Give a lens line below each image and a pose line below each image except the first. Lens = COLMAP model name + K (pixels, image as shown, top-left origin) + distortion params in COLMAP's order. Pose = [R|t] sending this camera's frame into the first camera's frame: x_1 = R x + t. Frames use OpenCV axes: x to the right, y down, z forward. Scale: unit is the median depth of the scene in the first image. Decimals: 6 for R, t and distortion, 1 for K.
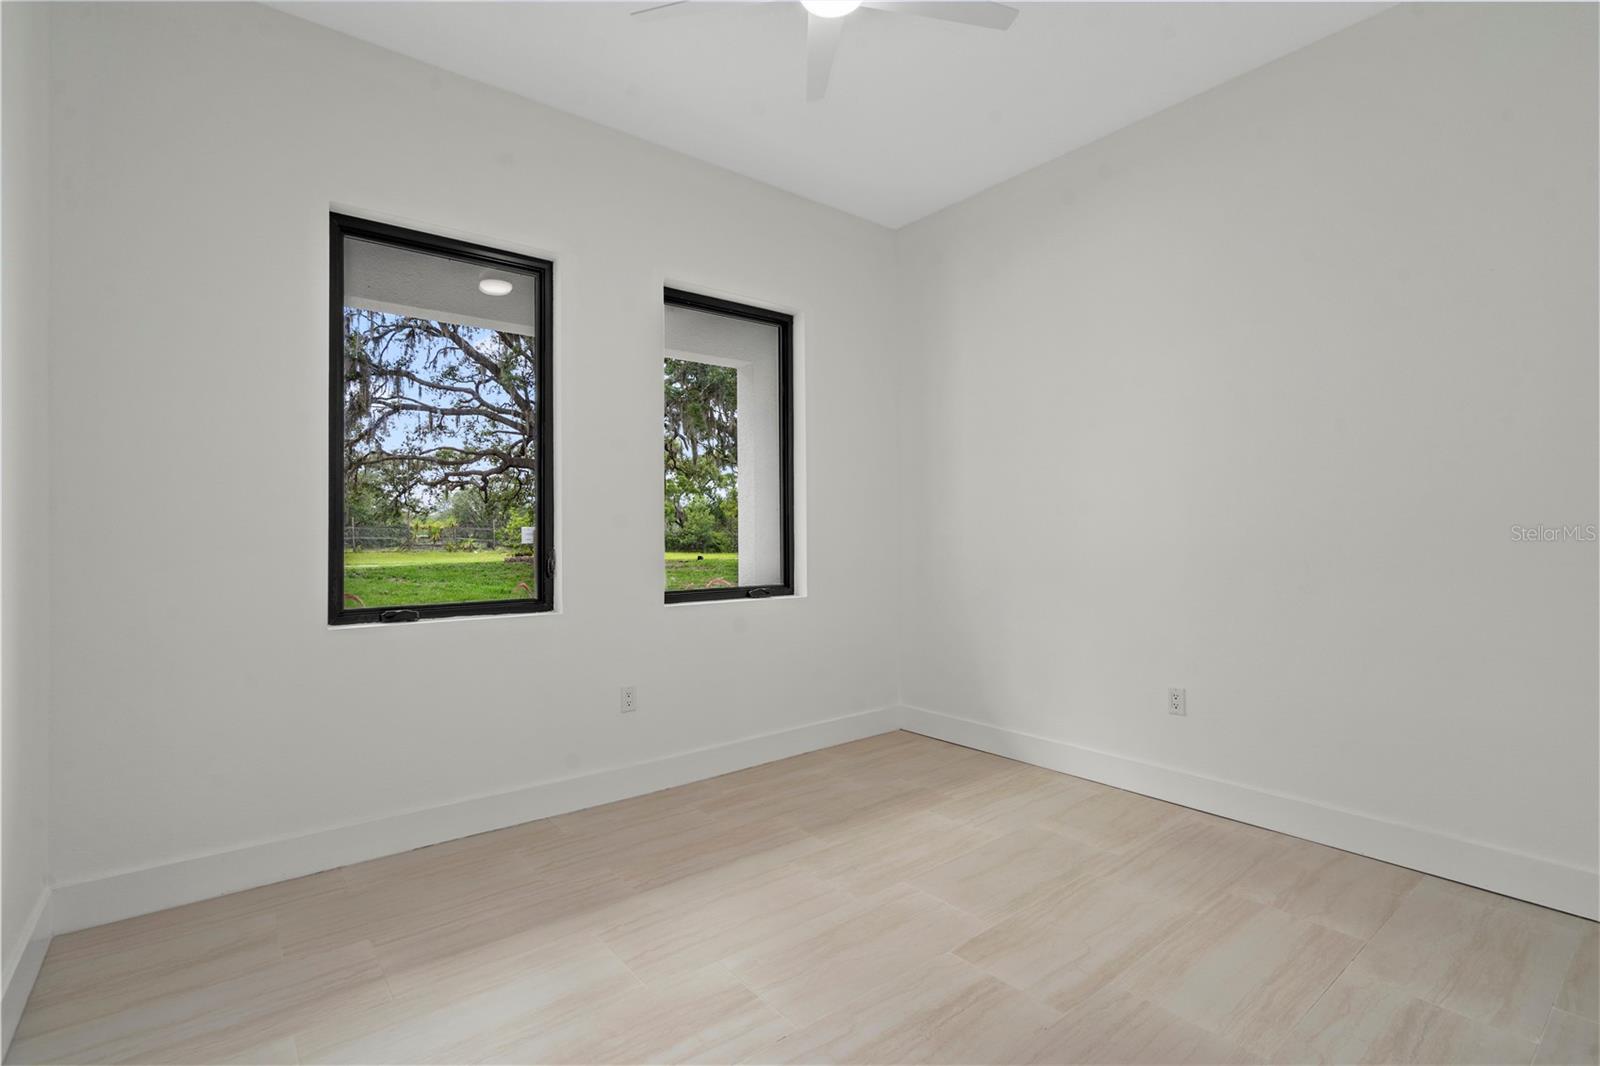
lens RADIAL K [[739.9, 0, 797.1], [0, 739.9, 518.9], [0, 0, 1]] dist [0.000025, 0.026298]
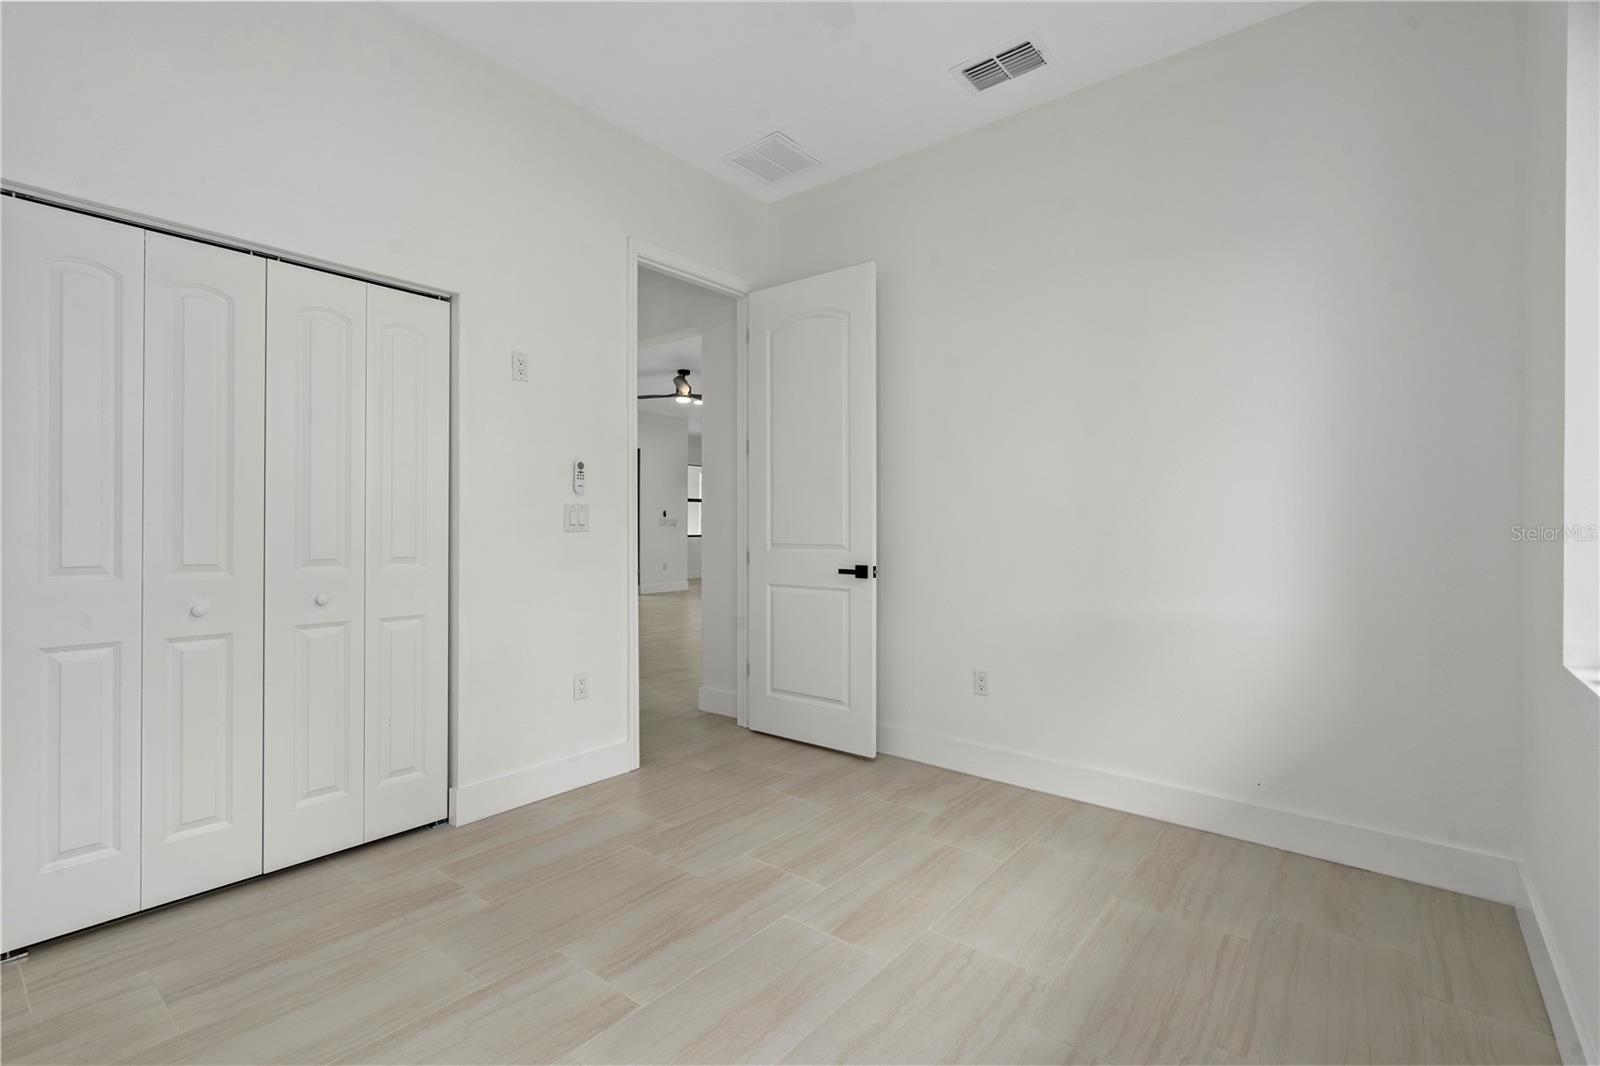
lens RADIAL K [[739.9, 0, 797.1], [0, 739.9, 518.9], [0, 0, 1]] dist [0.000025, 0.026298]
pose [[-0.976573, 0.002426, -0.215171, 0.227663], [0.007556, 0.999706, -0.023024, 0.037401], [0.215052, -0.024110, -0.976305, 2.025666]]
